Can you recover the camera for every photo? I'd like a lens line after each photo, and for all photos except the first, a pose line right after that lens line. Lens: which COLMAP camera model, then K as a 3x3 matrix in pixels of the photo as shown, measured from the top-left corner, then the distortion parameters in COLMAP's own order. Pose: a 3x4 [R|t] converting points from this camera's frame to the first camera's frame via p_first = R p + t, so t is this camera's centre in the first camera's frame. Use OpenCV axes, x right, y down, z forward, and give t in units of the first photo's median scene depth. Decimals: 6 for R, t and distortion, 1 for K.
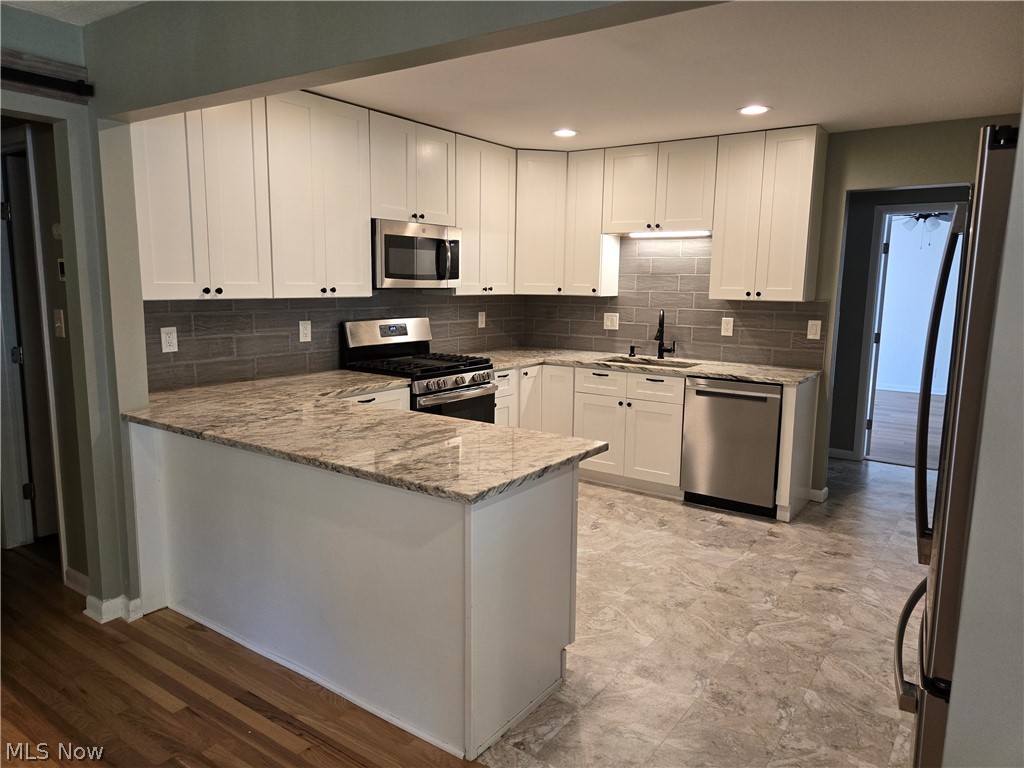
lens RADIAL K [[702.0, 0, 514.8], [0, 702.0, 384.5], [0, 0, 1]] dist [0.059444, -0.035999]
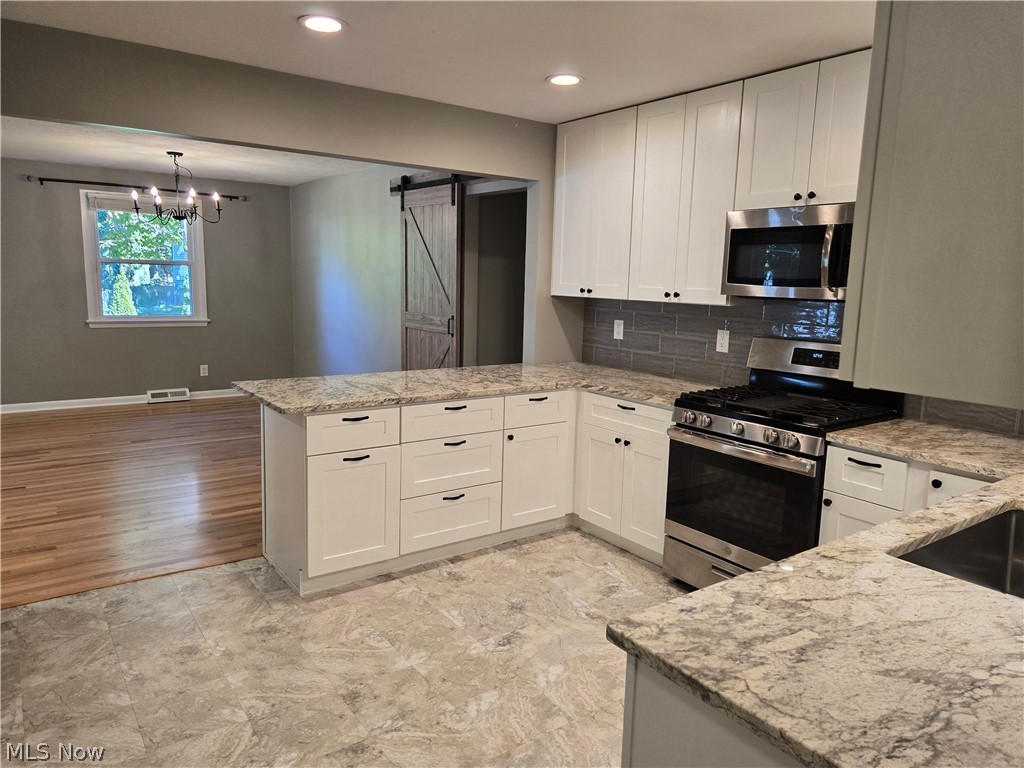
lens RADIAL K [[702.0, 0, 510.6], [0, 702.0, 377.9], [0, 0, 1]] dist [0.059444, -0.035999]
pose [[-0.324438, 0.115608, -0.938816, 0.664468], [-0.173003, 0.968510, 0.179051, -0.144966], [0.929952, 0.220508, -0.294221, 1.012071]]
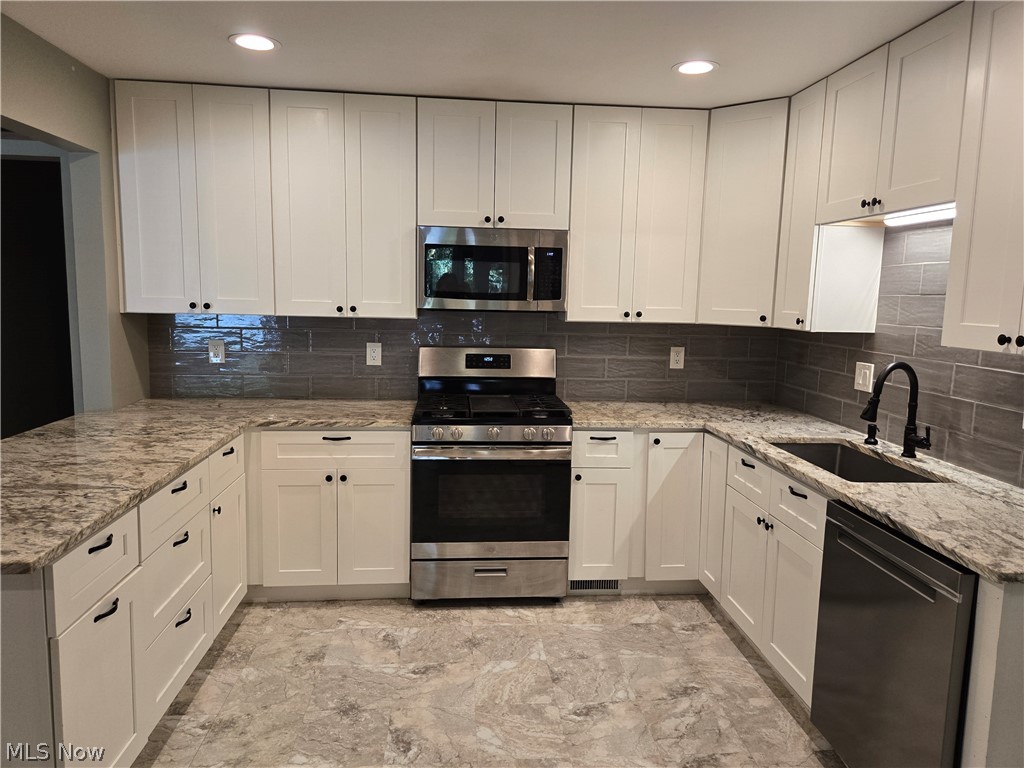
lens RADIAL K [[702.0, 0, 516.2], [0, 702.0, 374.4], [0, 0, 1]] dist [0.059444, -0.035999]
pose [[0.649447, 0.089522, -0.755119, 0.507118], [-0.127207, 0.991842, 0.008181, -0.079154], [0.749691, 0.090743, 0.655537, 0.536913]]
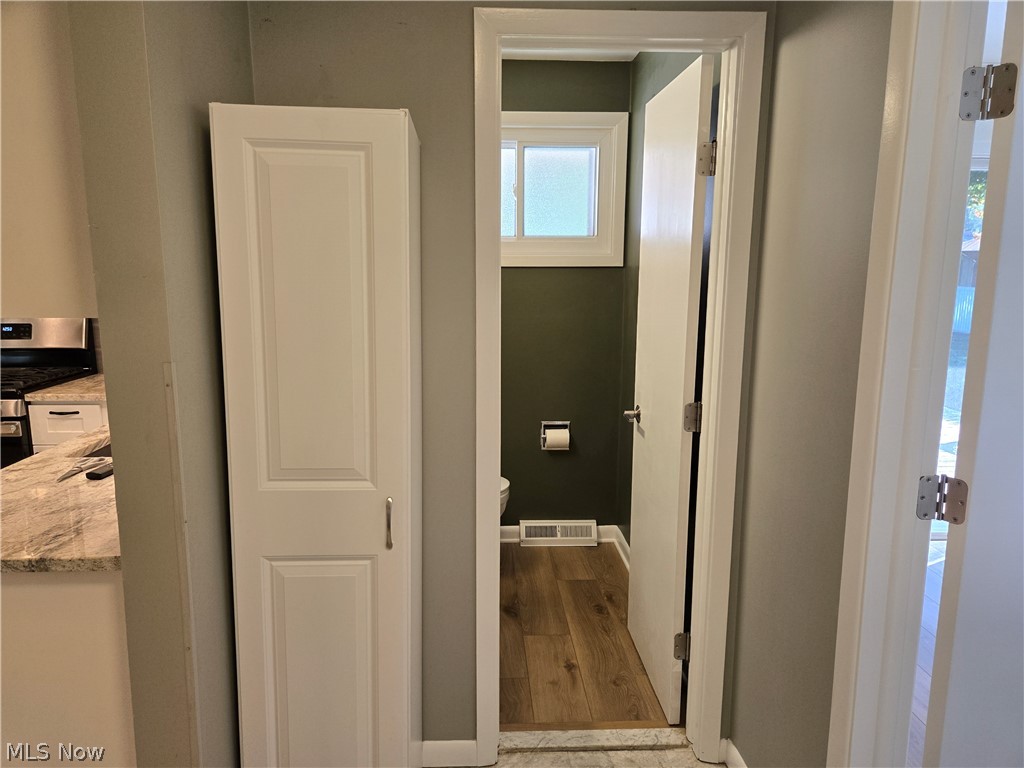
lens RADIAL K [[702.0, 0, 507.9], [0, 702.0, 377.4], [0, 0, 1]] dist [0.059444, -0.035999]
pose [[0.613194, 0.115000, -0.781516, 0.839062], [-0.111318, 0.992053, 0.058638, -0.145045], [0.782049, 0.051041, 0.621123, 1.032163]]
